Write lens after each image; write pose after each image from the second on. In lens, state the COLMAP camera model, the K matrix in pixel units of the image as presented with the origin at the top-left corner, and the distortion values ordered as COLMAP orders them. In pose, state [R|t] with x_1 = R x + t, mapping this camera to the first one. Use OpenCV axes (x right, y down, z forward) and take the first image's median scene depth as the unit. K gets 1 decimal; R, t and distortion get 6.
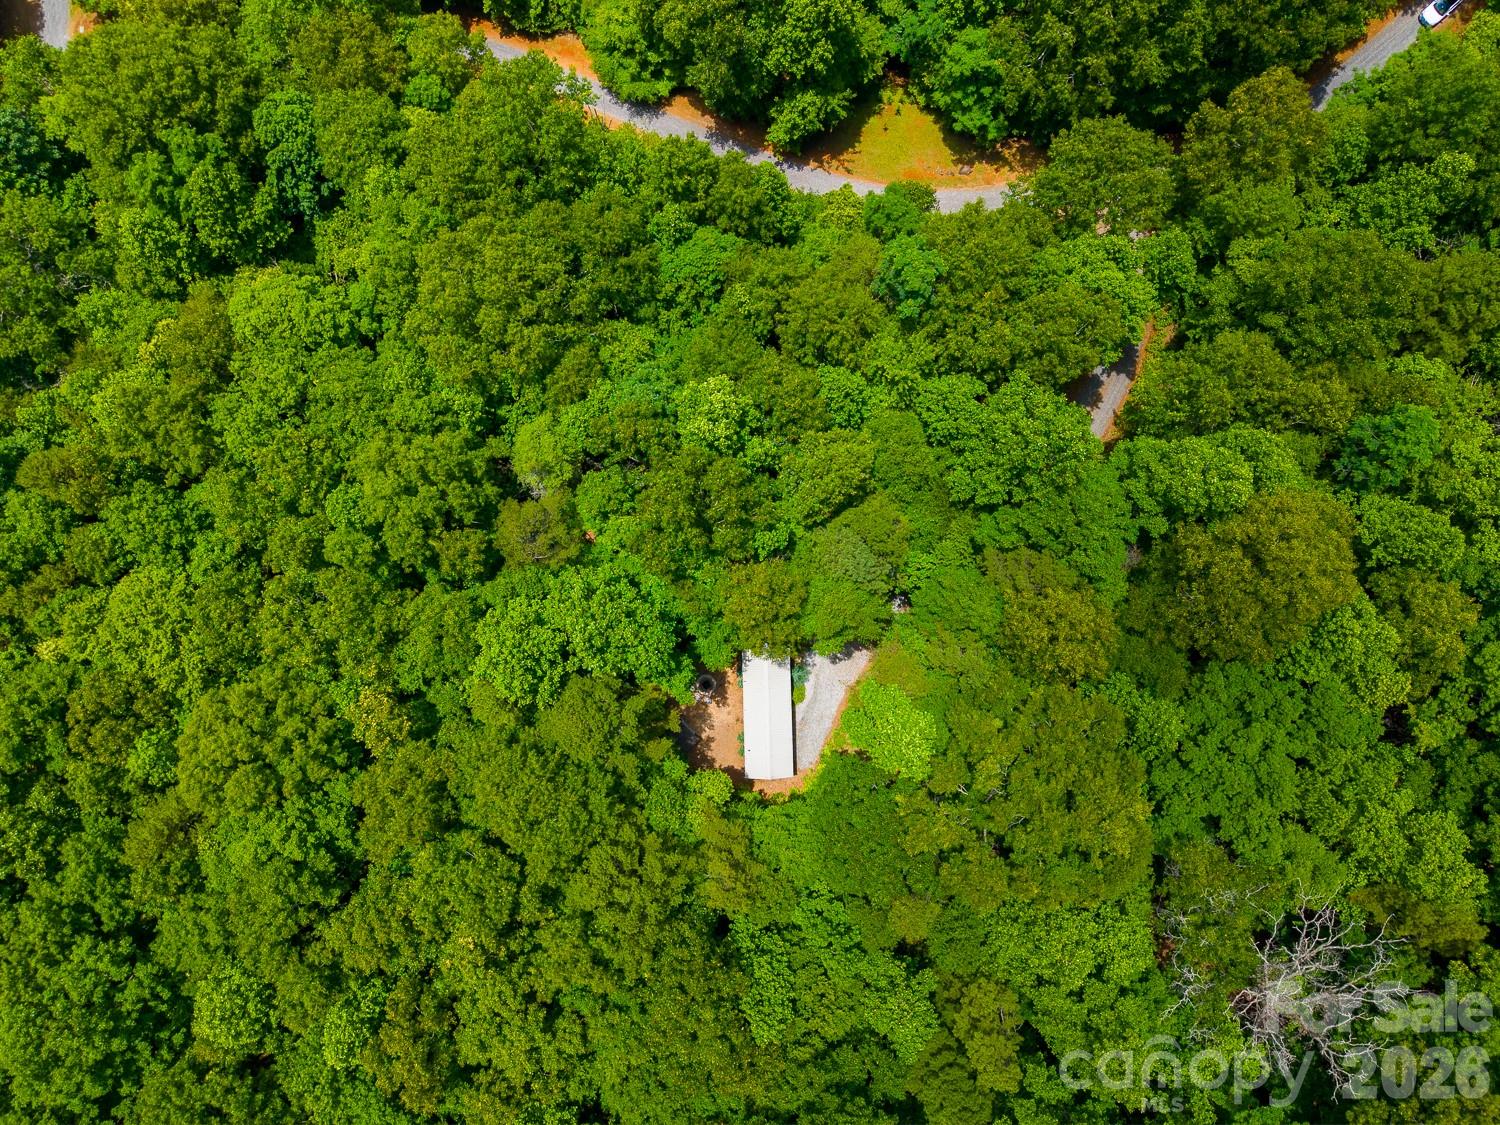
lens RADIAL K [[1014.2, 0, 750.1], [0, 1014.2, 555.8], [0, 0, 1]] dist [0.046084, -0.069654]
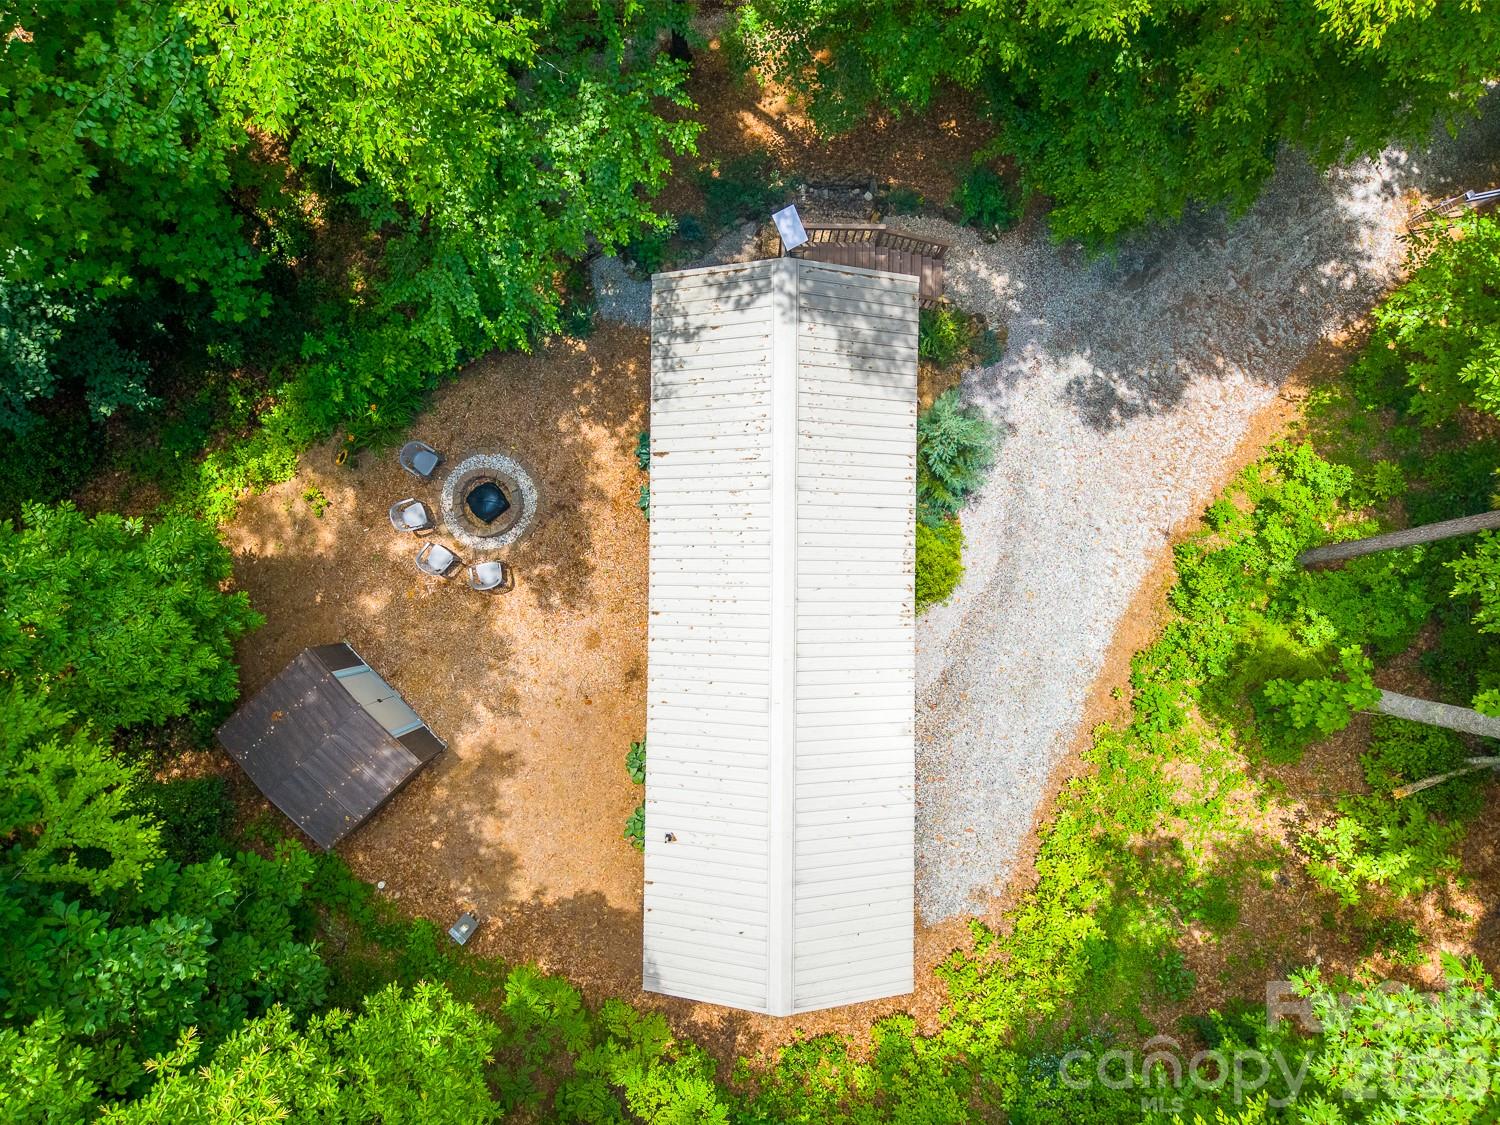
lens RADIAL K [[1014.2, 0, 750.1], [0, 1014.2, 555.8], [0, 0, 1]] dist [0.046084, -0.069654]
pose [[0.999279, 0.037901, -0.002171, 0.011534], [-0.037818, 0.998828, 0.030198, 0.130055], [0.003312, -0.030094, 0.999542, 0.791629]]
